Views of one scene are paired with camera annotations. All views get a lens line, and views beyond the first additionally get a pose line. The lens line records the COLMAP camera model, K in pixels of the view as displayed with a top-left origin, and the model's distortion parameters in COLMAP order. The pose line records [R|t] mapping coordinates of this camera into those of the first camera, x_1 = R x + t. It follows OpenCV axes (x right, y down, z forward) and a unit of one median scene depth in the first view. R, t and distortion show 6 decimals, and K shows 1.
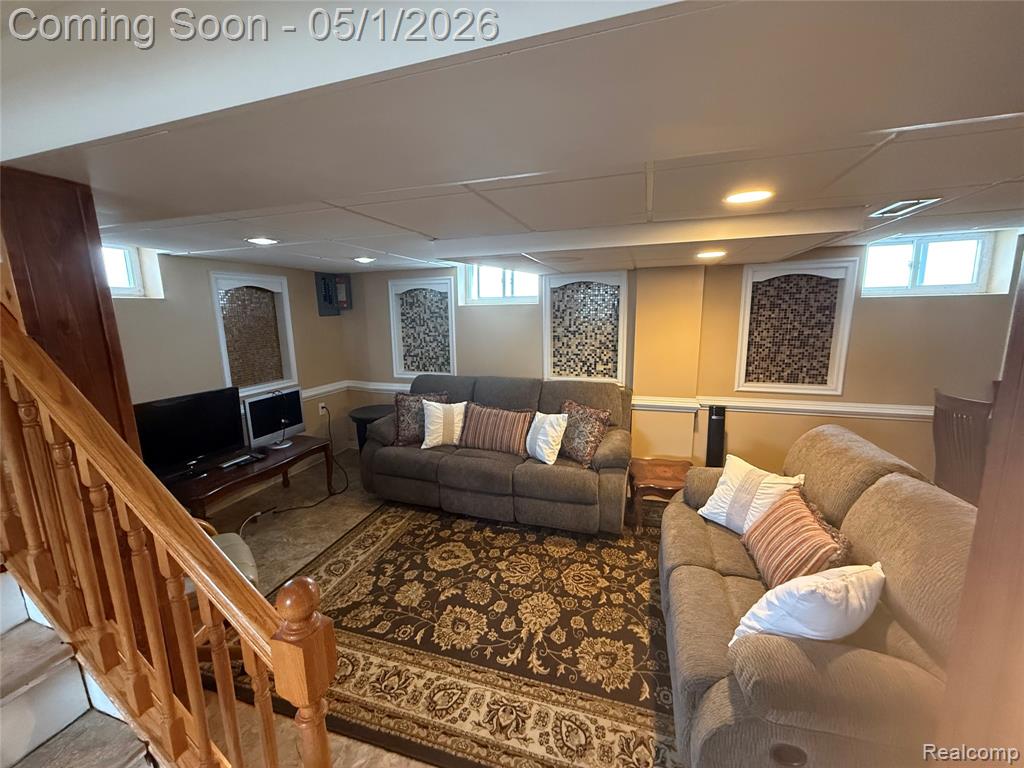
lens RADIAL K [[407.9, 0, 507.4], [0, 407.9, 381.9], [0, 0, 1]] dist [-0.001018, 0.000216]
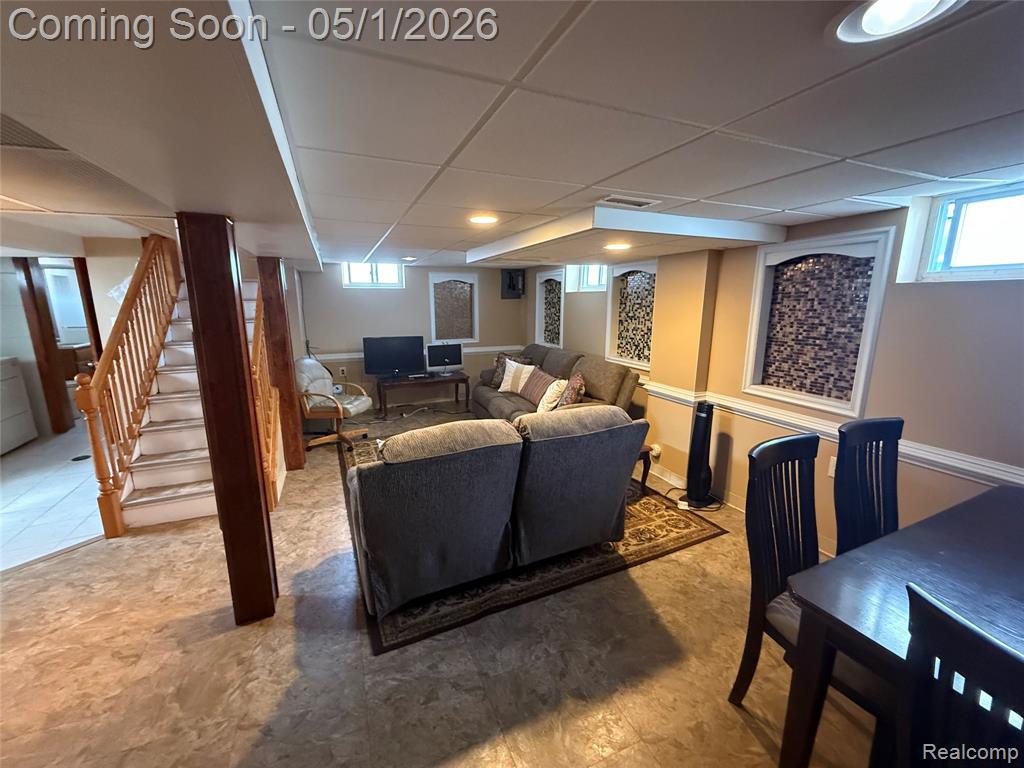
lens RADIAL K [[407.9, 0, 510.6], [0, 407.9, 383.1], [0, 0, 1]] dist [-0.001018, 0.000216]
pose [[0.667656, 0.166323, -0.725653, 0.859661], [-0.138287, 0.985468, 0.098640, -0.014427], [0.731514, 0.034491, 0.680954, 0.040332]]
